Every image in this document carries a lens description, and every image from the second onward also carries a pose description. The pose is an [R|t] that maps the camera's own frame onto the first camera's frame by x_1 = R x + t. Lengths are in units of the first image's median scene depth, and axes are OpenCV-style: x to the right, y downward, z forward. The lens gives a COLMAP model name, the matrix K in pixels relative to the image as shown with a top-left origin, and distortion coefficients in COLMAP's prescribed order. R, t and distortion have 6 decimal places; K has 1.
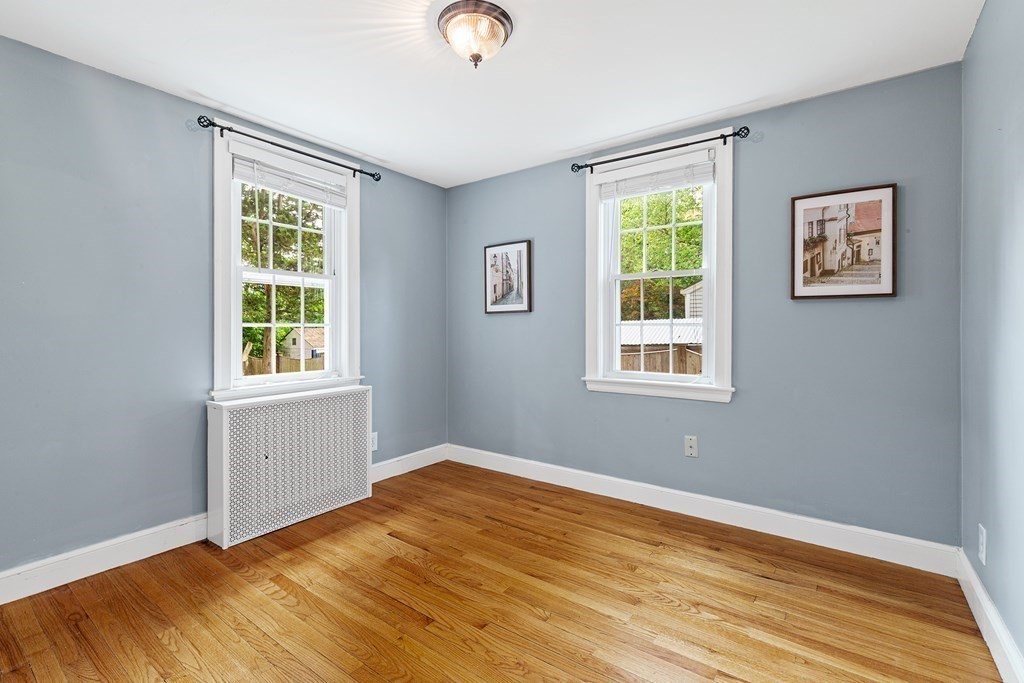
lens RADIAL K [[462.4, 0, 513.5], [0, 462.4, 330.3], [0, 0, 1]] dist [0.004090, 0.000594]
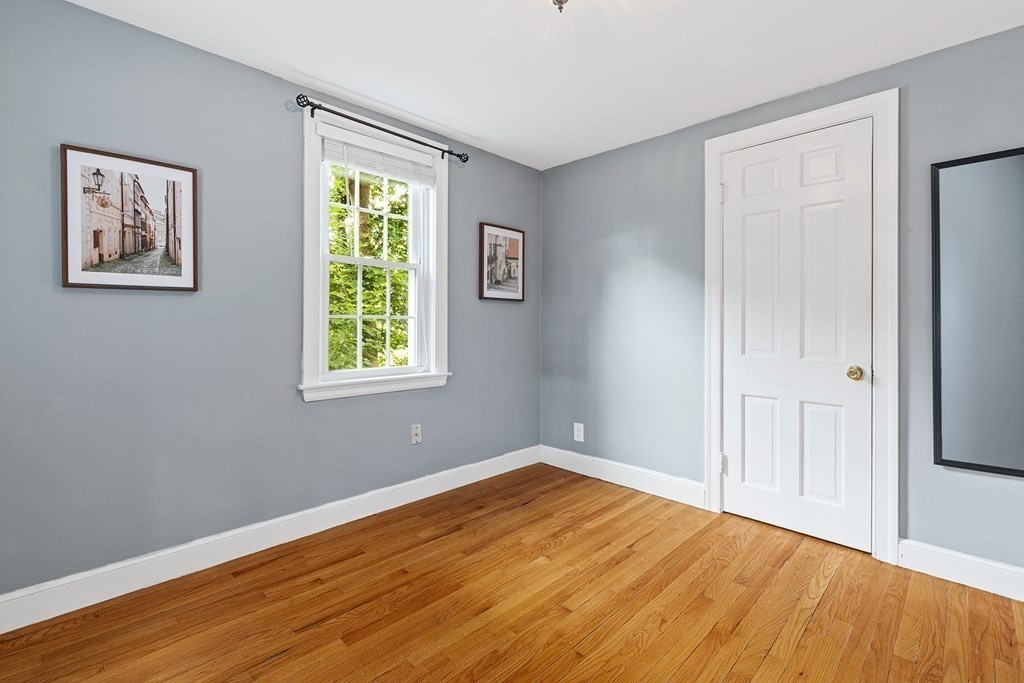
lens RADIAL K [[463.6, 0, 512.0], [0, 463.6, 324.2], [0, 0, 1]] dist [0.002990, 0.000688]
pose [[0.151645, -0.002248, 0.988432, -0.644873], [-0.000451, 0.999997, 0.002343, 0.001361], [-0.988435, -0.000801, 0.151644, 0.664410]]
